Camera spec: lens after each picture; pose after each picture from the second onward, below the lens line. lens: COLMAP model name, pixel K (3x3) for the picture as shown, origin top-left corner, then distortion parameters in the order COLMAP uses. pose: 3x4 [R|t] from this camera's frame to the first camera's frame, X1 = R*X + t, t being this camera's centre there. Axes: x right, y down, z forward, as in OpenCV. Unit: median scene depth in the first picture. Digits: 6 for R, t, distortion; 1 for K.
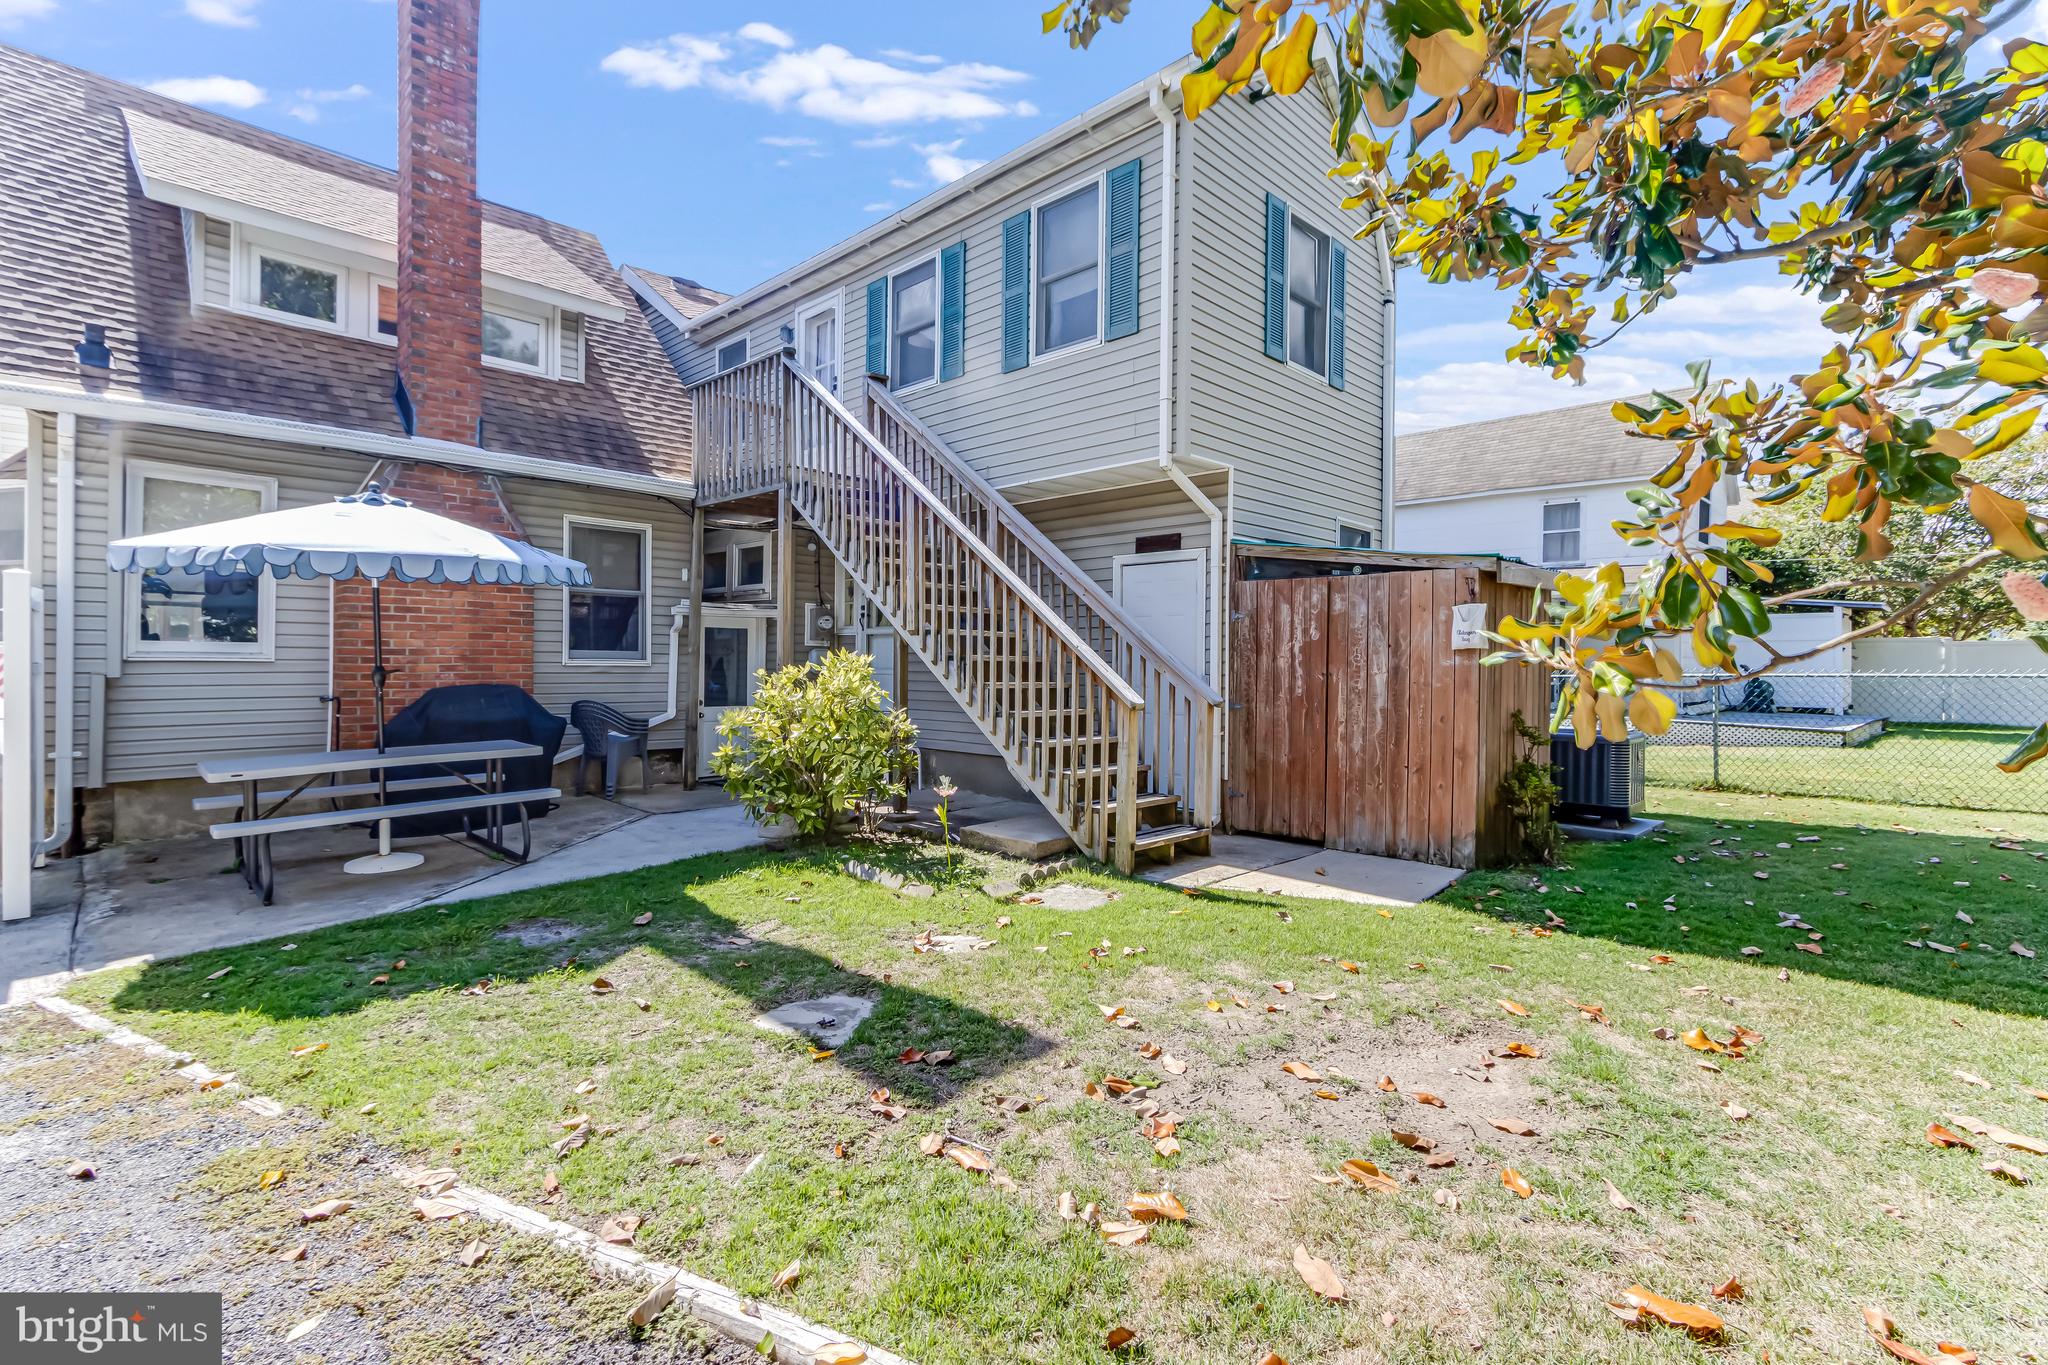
lens RADIAL K [[948.2, 0, 1028.9], [0, 948.2, 673.9], [0, 0, 1]] dist [0.003608, 0.000365]
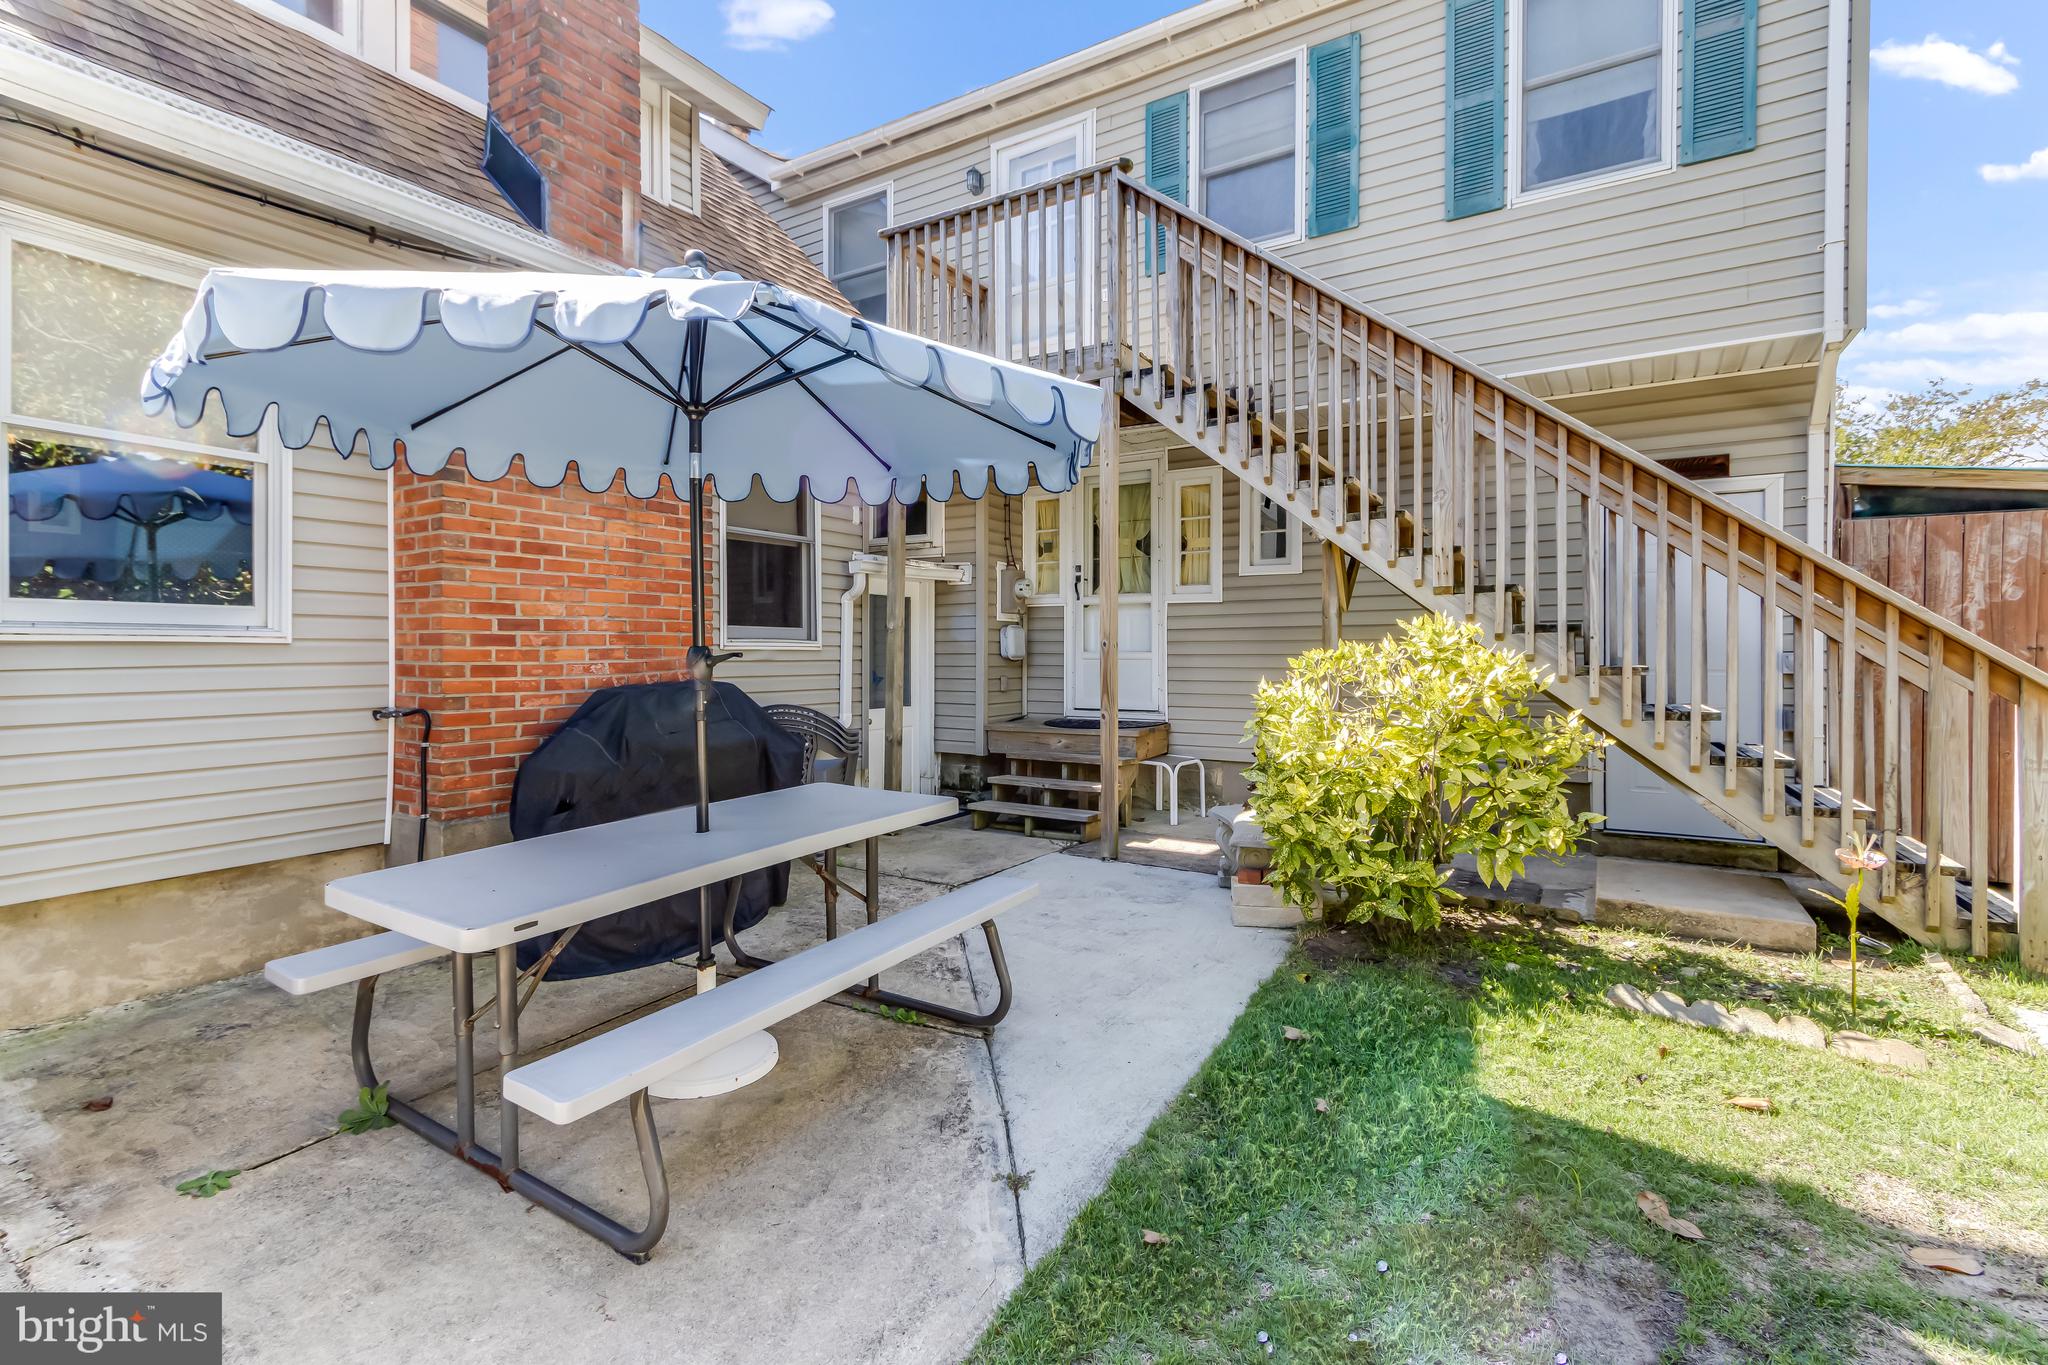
lens RADIAL K [[948.2, 0, 1024.1], [0, 948.2, 663.3], [0, 0, 1]] dist [0.003608, 0.000365]
pose [[0.978151, -0.011628, 0.207570, -0.466265], [0.011540, 0.999932, 0.001636, 0.001323], [-0.207575, 0.000795, 0.978219, 0.379067]]
